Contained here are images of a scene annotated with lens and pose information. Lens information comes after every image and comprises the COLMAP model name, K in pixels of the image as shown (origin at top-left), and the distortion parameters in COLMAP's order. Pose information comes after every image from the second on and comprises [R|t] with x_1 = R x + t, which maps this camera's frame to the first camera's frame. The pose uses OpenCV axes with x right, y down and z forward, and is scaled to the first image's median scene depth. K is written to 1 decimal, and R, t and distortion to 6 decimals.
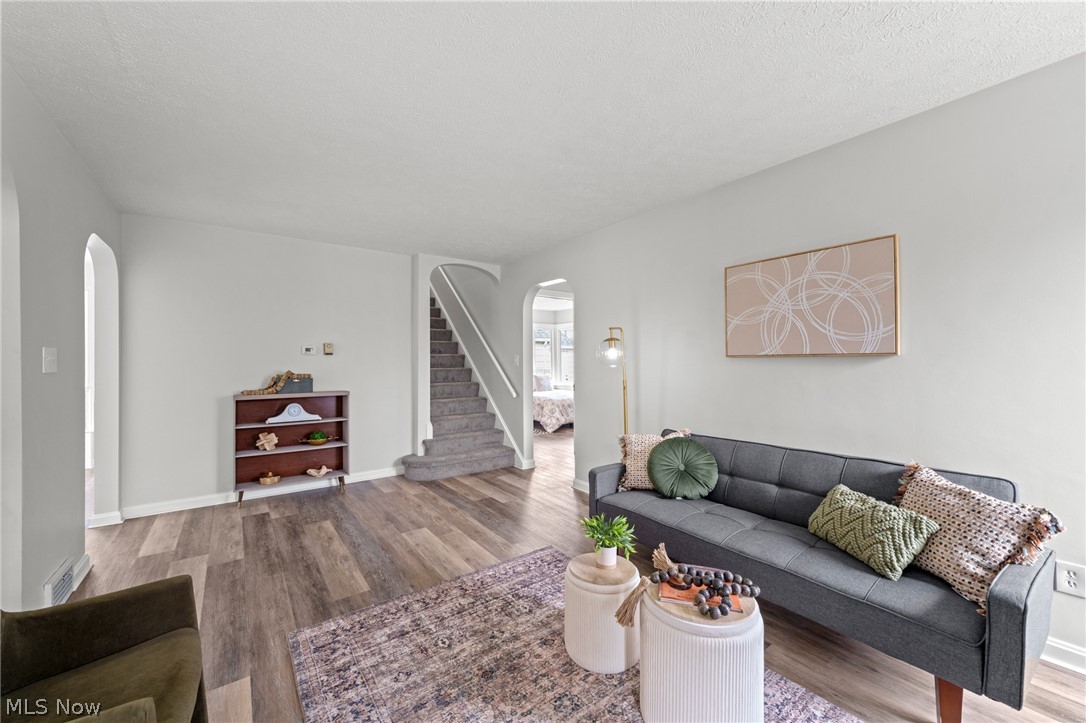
lens RADIAL K [[419.9, 0, 539.3], [0, 419.9, 360.8], [0, 0, 1]] dist [-0.003884, 0.000061]
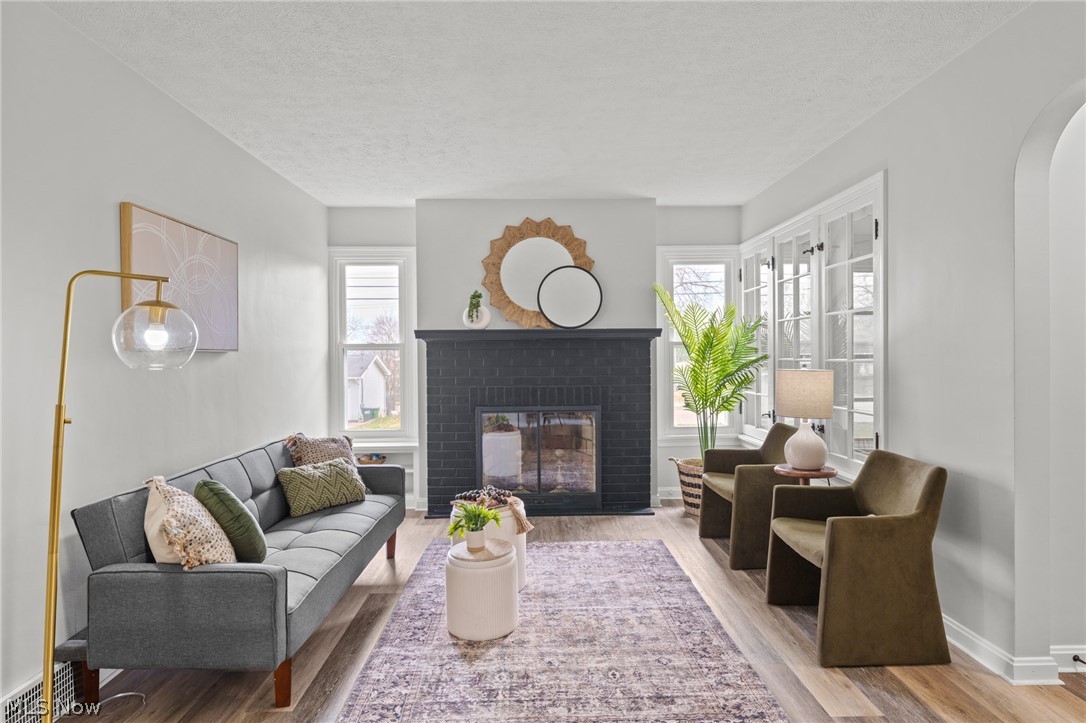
lens RADIAL K [[613.5, 0, 550.4], [0, 613.5, 361.9], [0, 0, 1]] dist [0.001445, 0.003149]
pose [[-0.828395, 0.007541, 0.560093, -0.508885], [0.014403, 0.999866, 0.007840, 0.008457], [-0.559958, 0.014562, -0.828393, 1.289083]]
